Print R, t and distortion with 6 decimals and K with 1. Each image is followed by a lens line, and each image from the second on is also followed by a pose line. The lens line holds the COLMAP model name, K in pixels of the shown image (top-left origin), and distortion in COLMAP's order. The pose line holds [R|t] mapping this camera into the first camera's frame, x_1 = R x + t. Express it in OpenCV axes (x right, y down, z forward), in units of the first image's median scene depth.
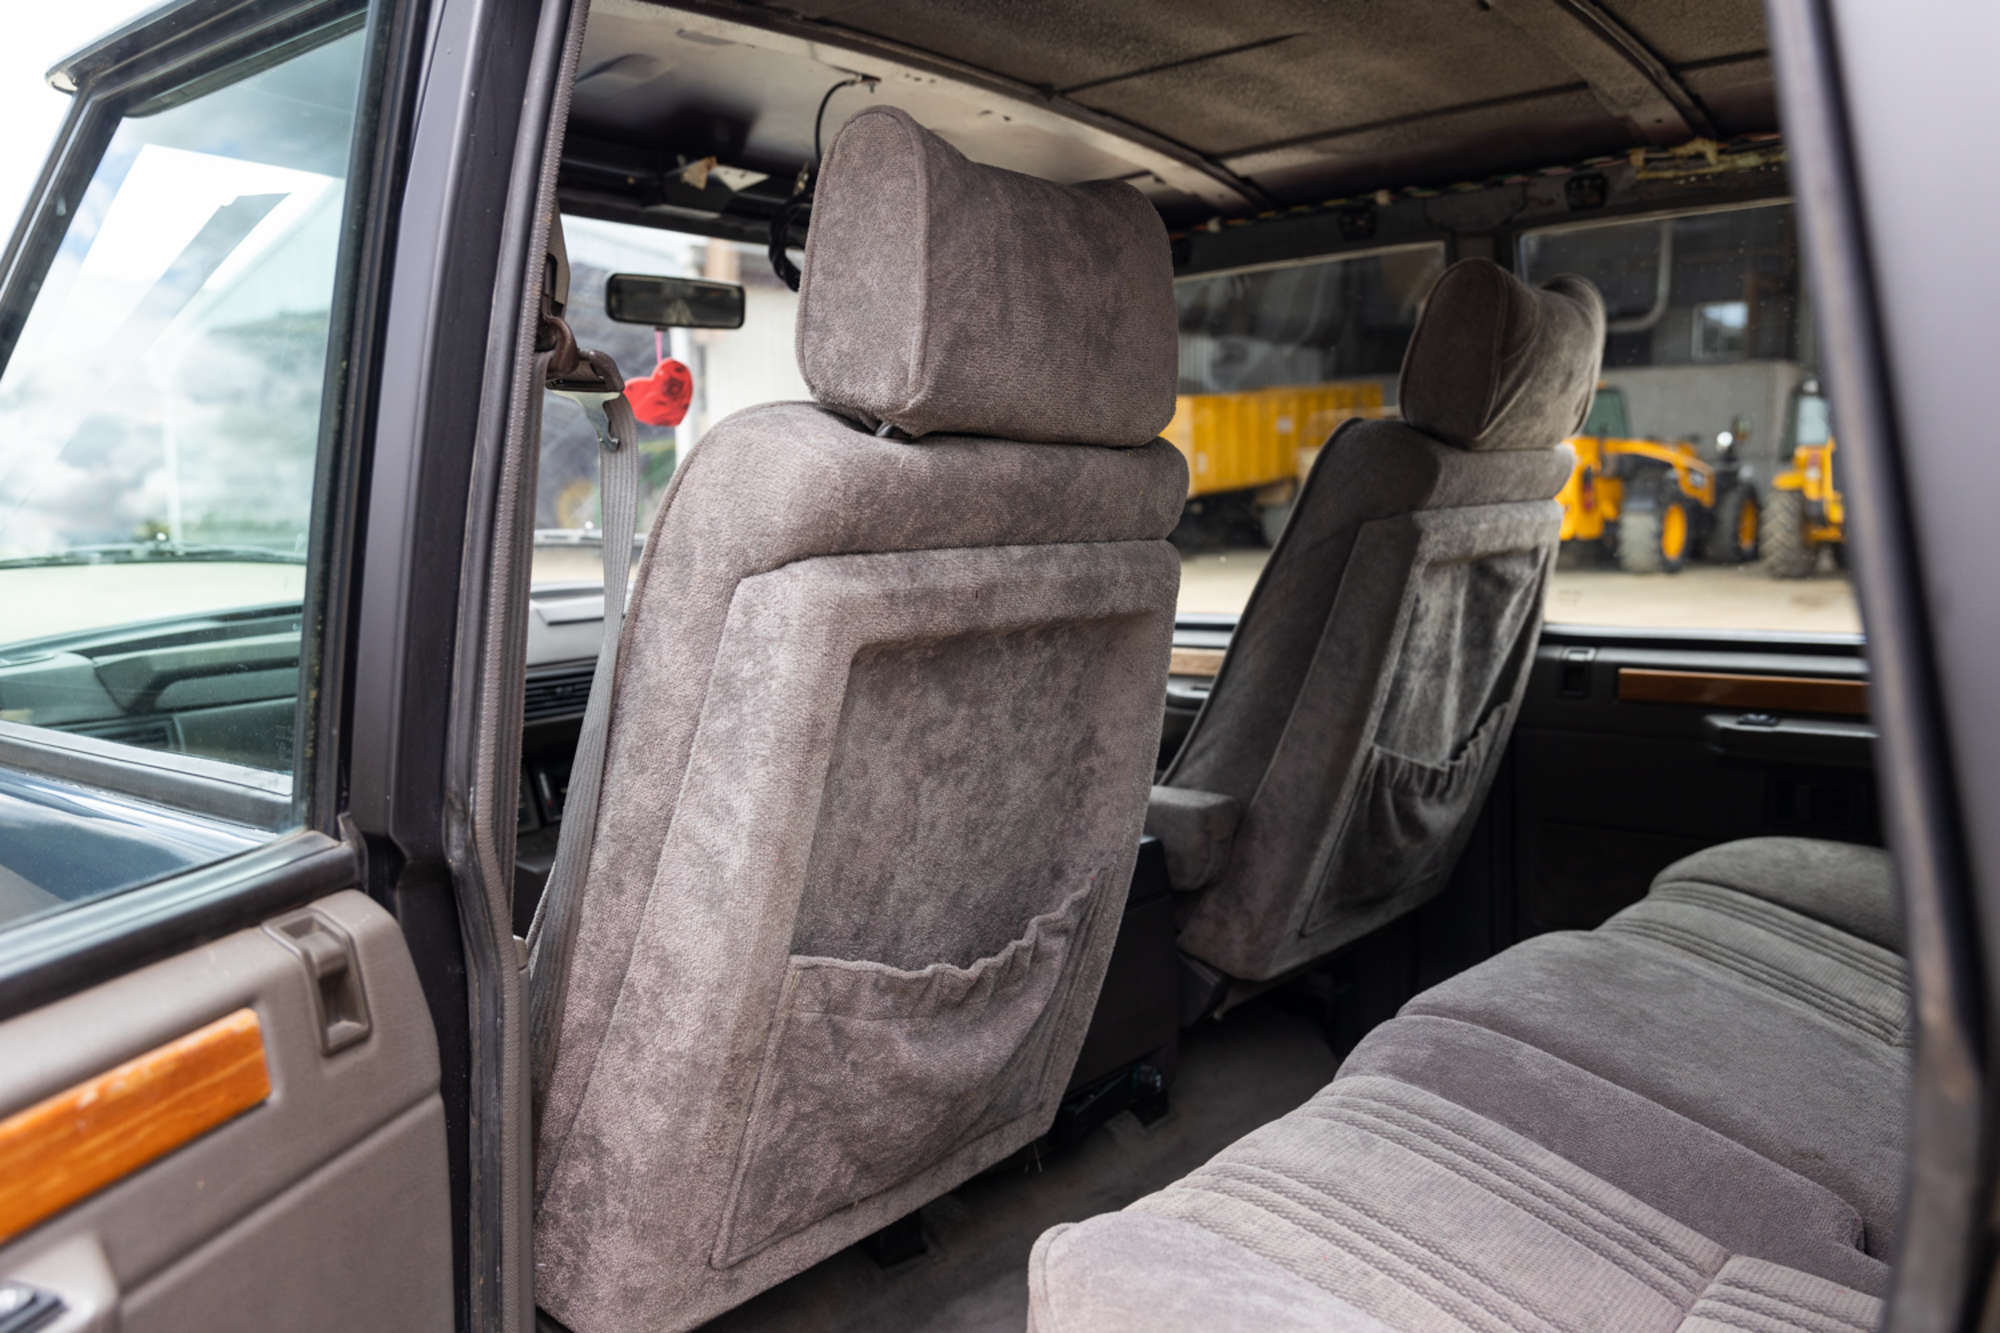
lens RADIAL K [[1586.1, 0, 1000.0], [0, 1586.1, 666.5], [0, 0, 1]] dist [0.000105, -0.000438]
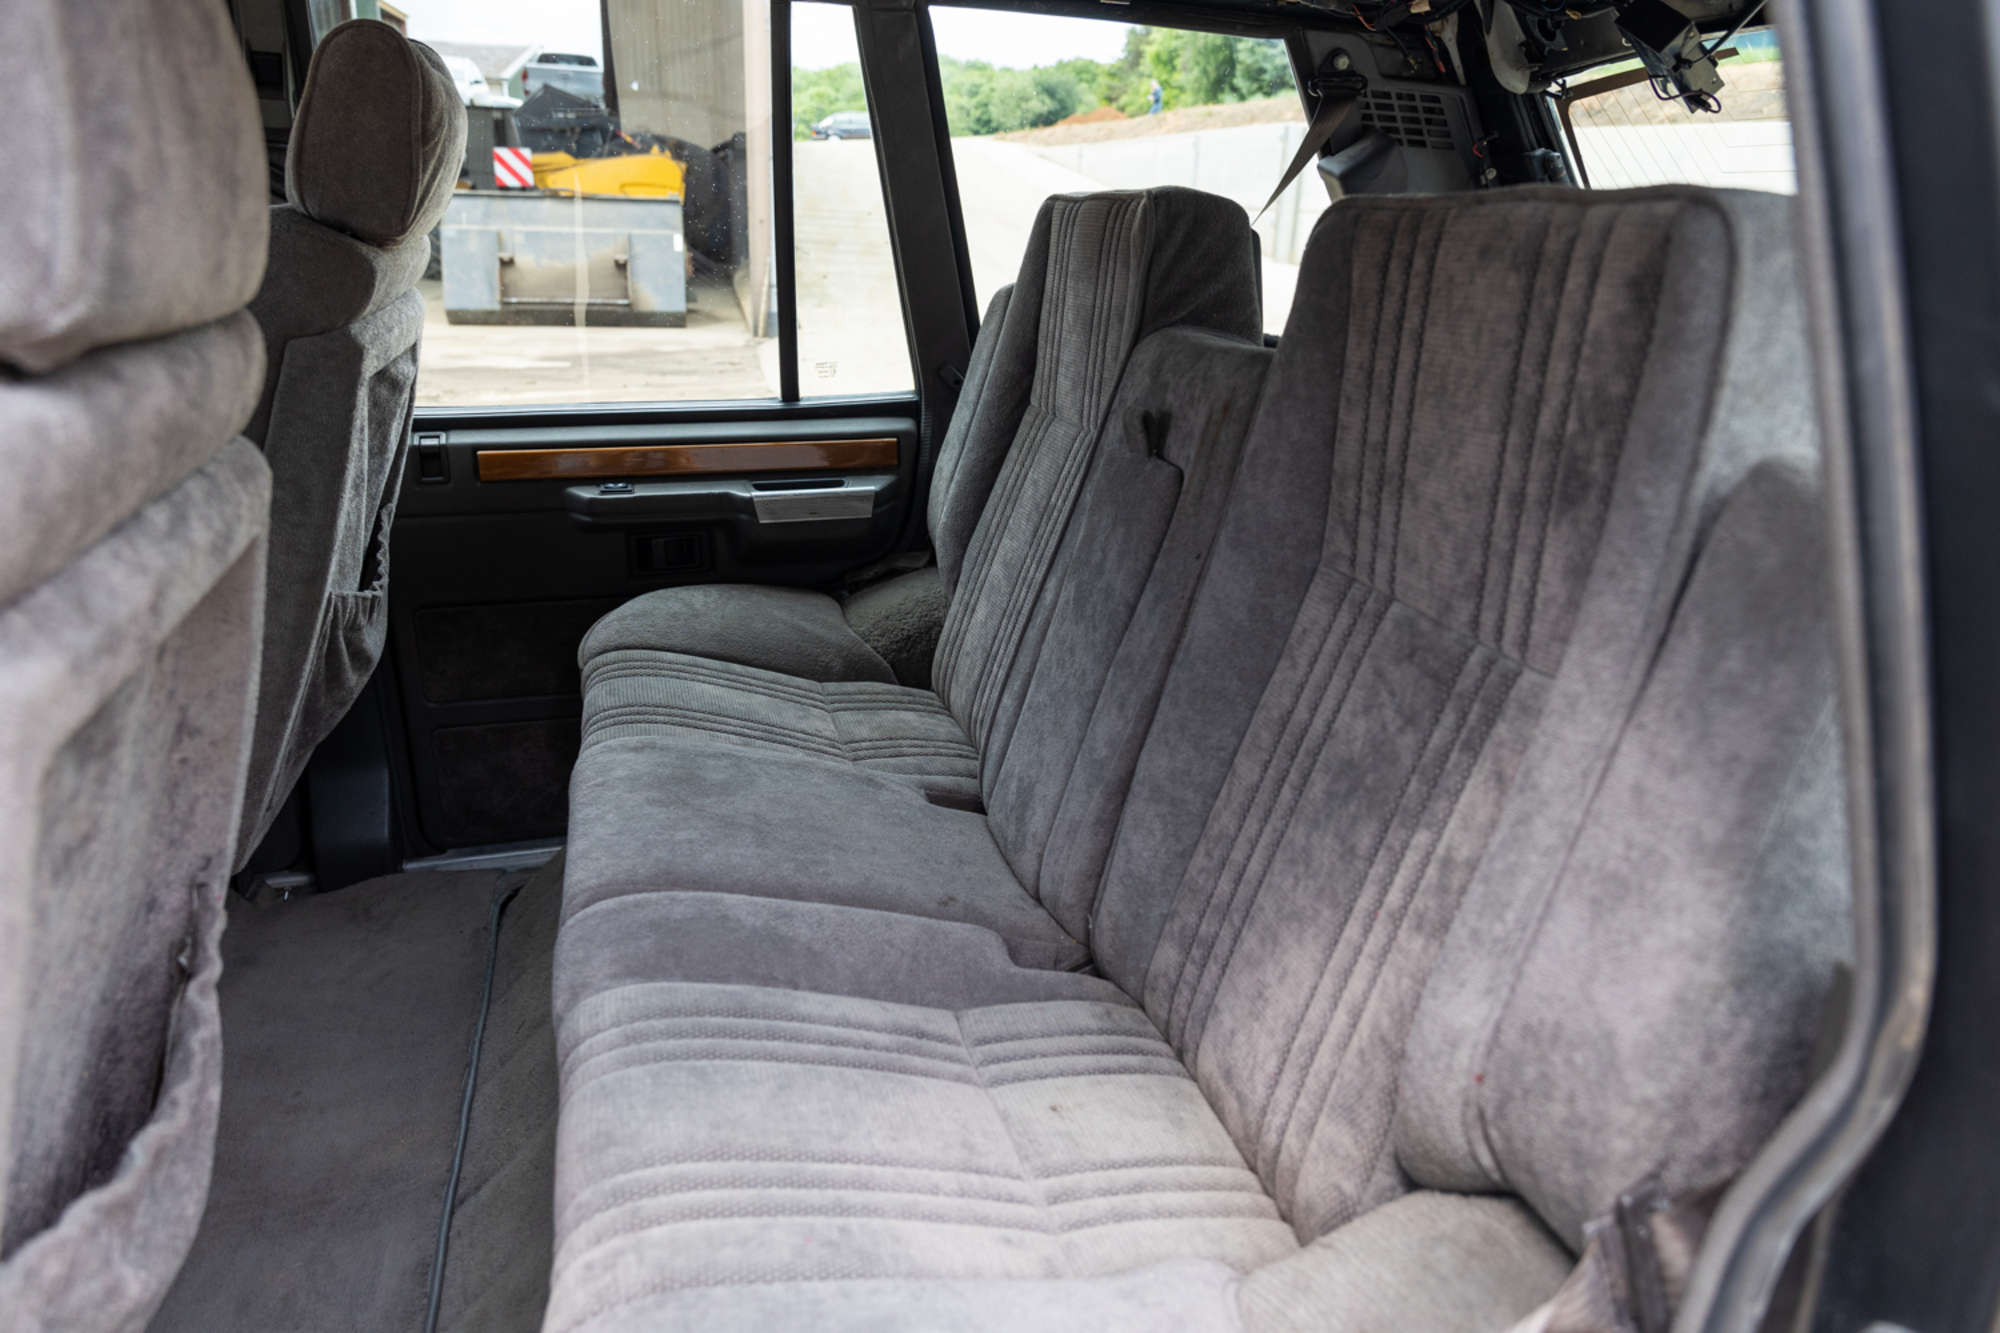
lens RADIAL K [[1331.0, 0, 1000.0], [0, 1331.0, 666.5], [0, 0, 1]] dist [0.001559, -0.000145]
pose [[0.580963, -0.246007, 0.775862, -0.115915], [0.057363, 0.963235, 0.262465, -0.070840], [-0.811906, -0.107977, 0.573716, 0.215498]]
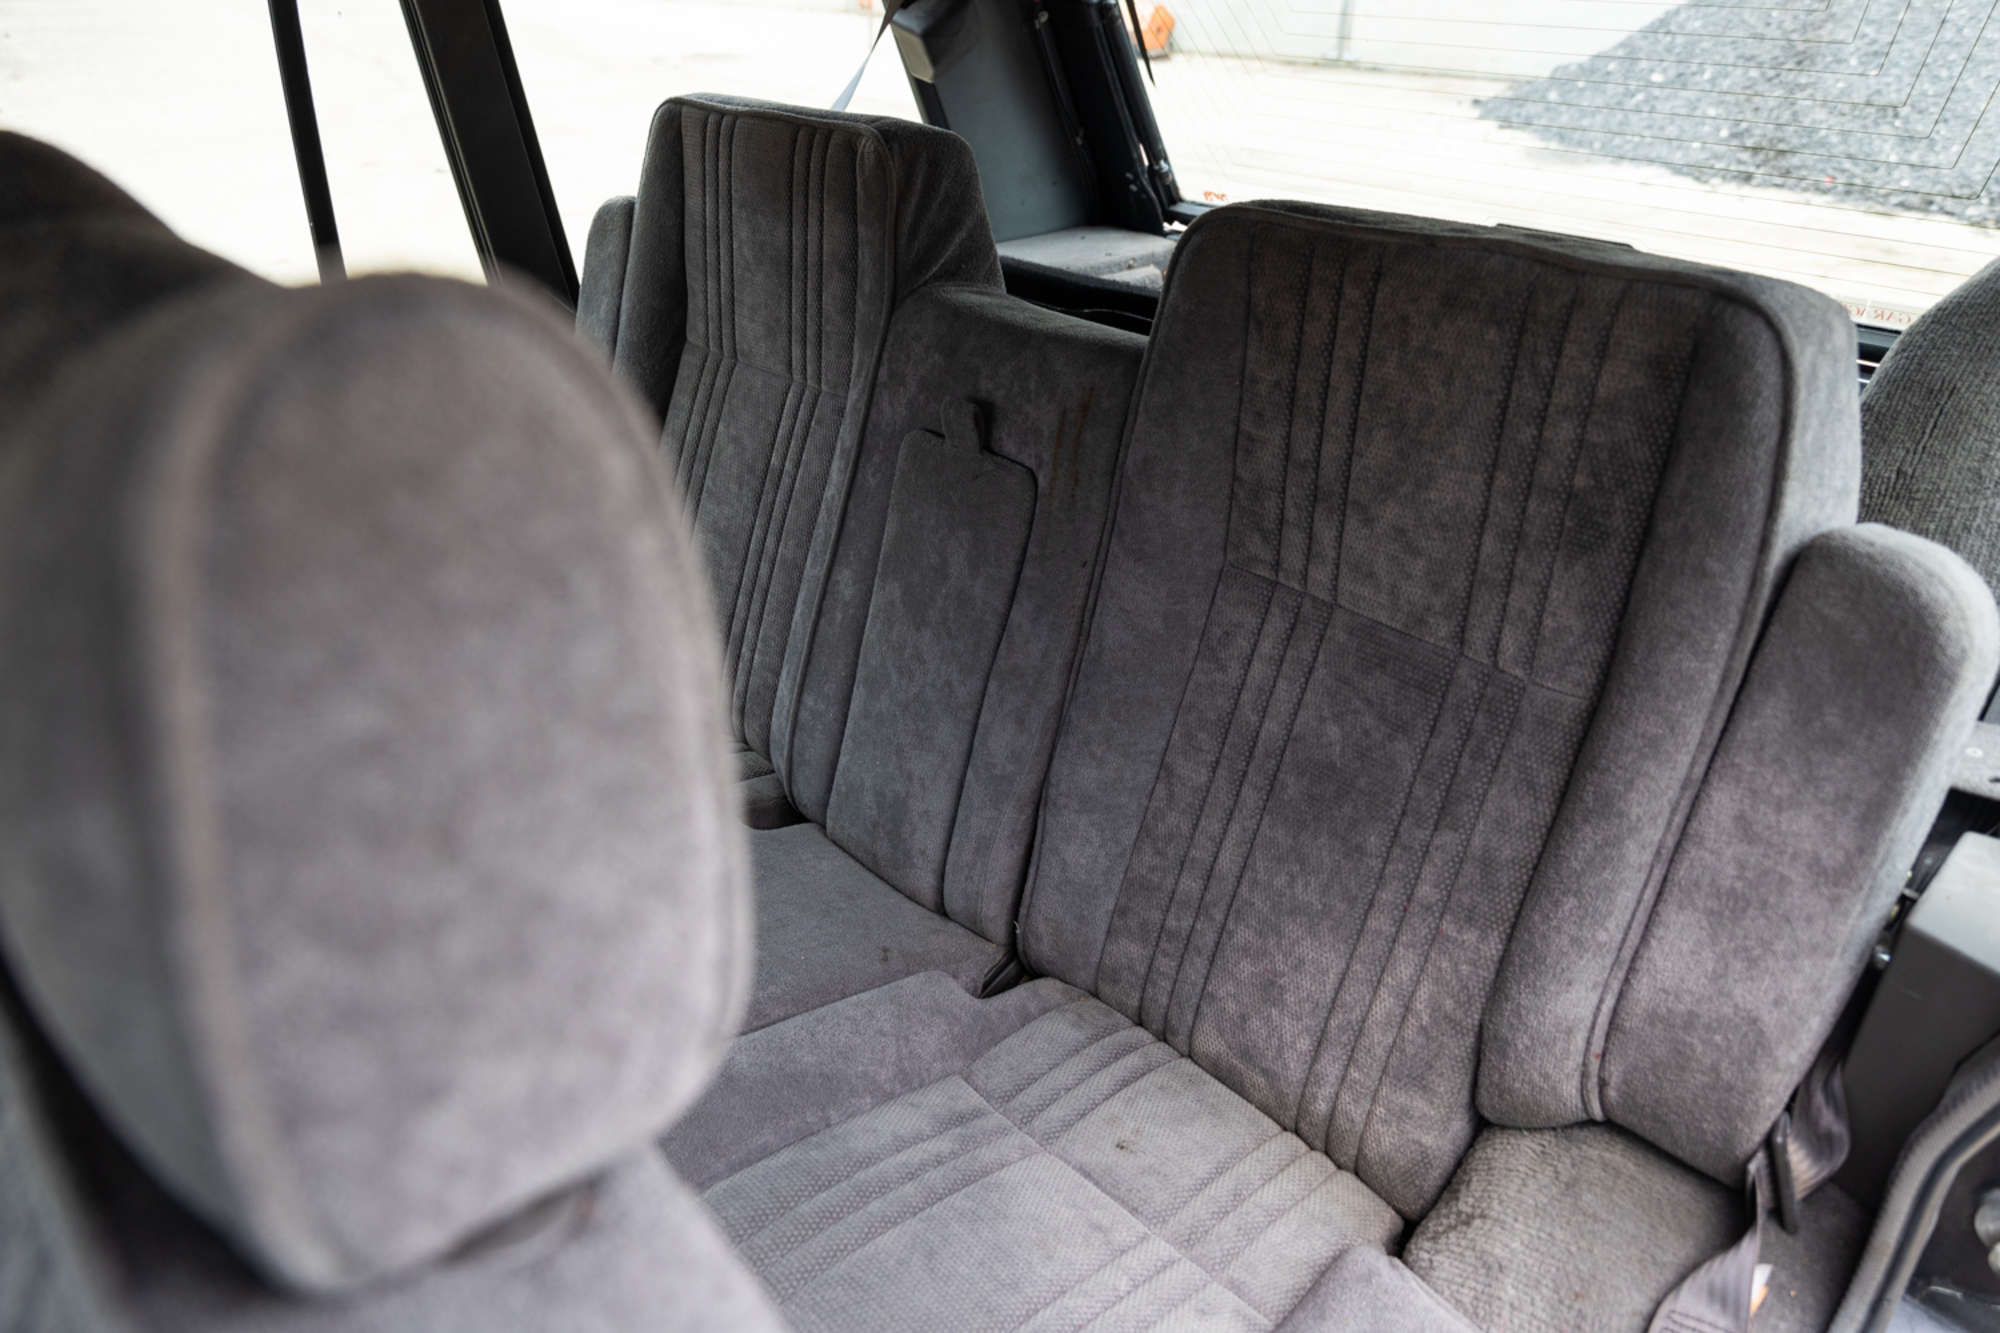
lens RADIAL K [[1331.0, 0, 1000.0], [0, 1331.0, 666.5], [0, 0, 1]] dist [0.001559, -0.000145]
pose [[0.129785, -0.477025, 0.869254, -0.125740], [0.091179, 0.878696, 0.468593, -0.179501], [-0.987341, 0.018441, 0.157536, 0.406412]]
